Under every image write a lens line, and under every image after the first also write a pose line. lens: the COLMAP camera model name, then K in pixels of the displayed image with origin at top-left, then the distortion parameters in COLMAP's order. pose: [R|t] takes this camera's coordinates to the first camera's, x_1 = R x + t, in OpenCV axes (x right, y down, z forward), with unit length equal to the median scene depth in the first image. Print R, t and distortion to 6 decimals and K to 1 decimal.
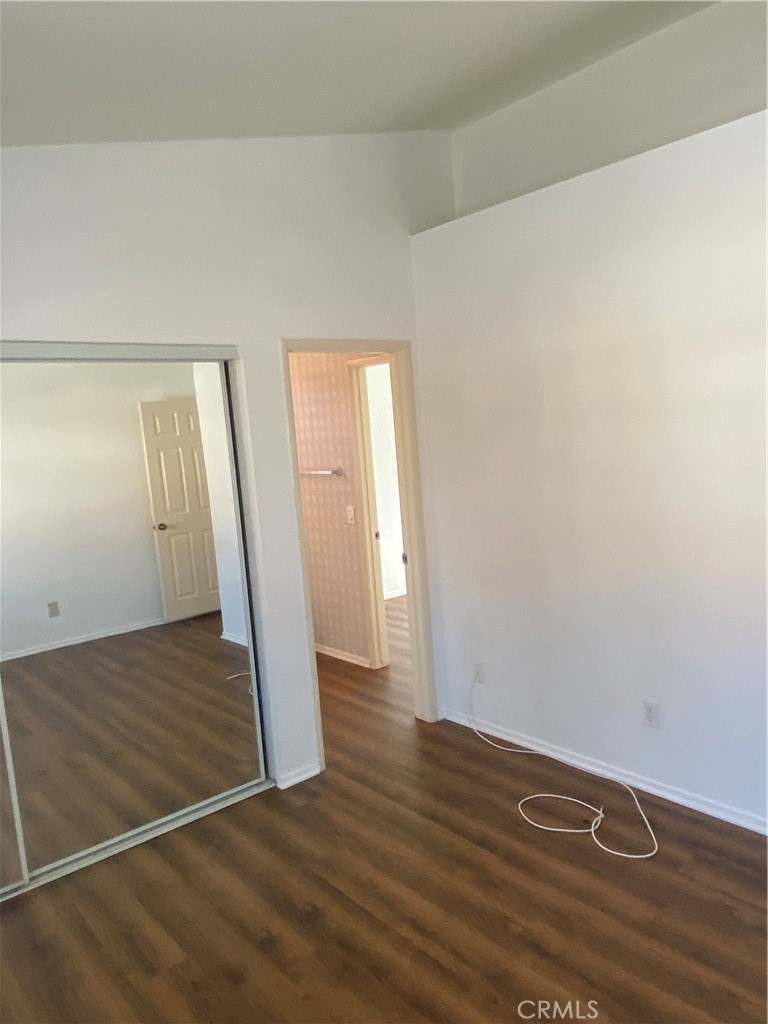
lens RADIAL K [[731.7, 0, 382.8], [0, 731.7, 500.1], [0, 0, 1]] dist [0.121368, -0.160874]
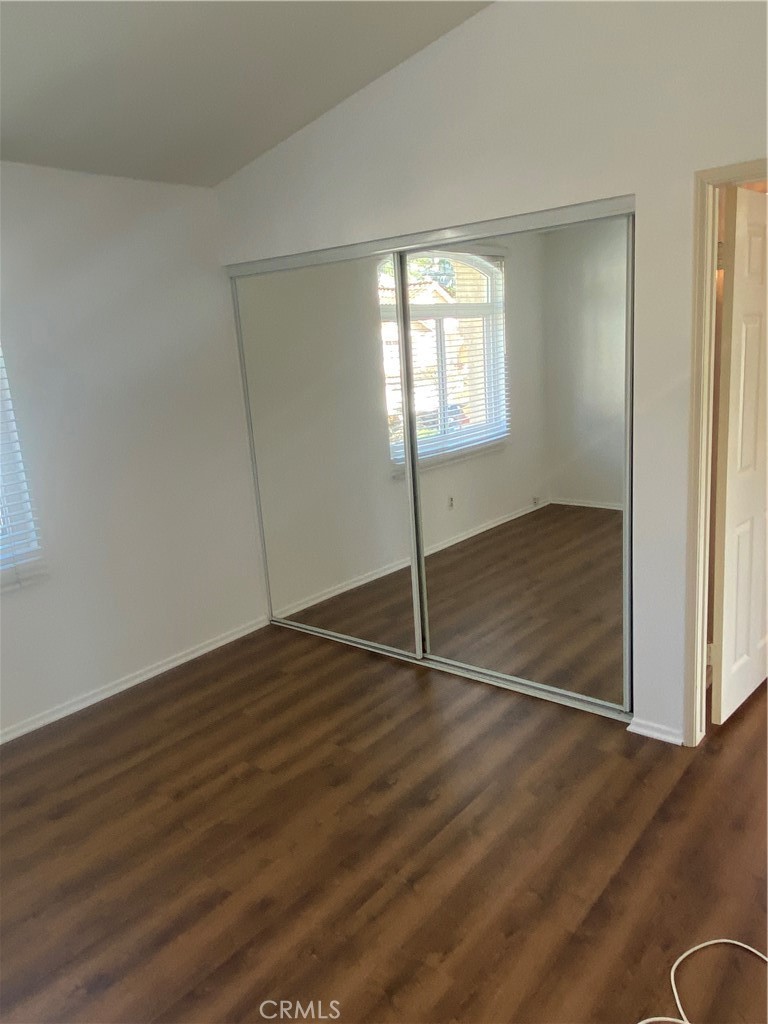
lens RADIAL K [[731.7, 0, 382.8], [0, 731.7, 500.1], [0, 0, 1]] dist [0.121368, -0.160874]
pose [[0.214663, 0.269396, -0.938800, 0.751004], [-0.051245, 0.962990, 0.264620, -0.119009], [0.975343, -0.008695, 0.220523, 0.722347]]
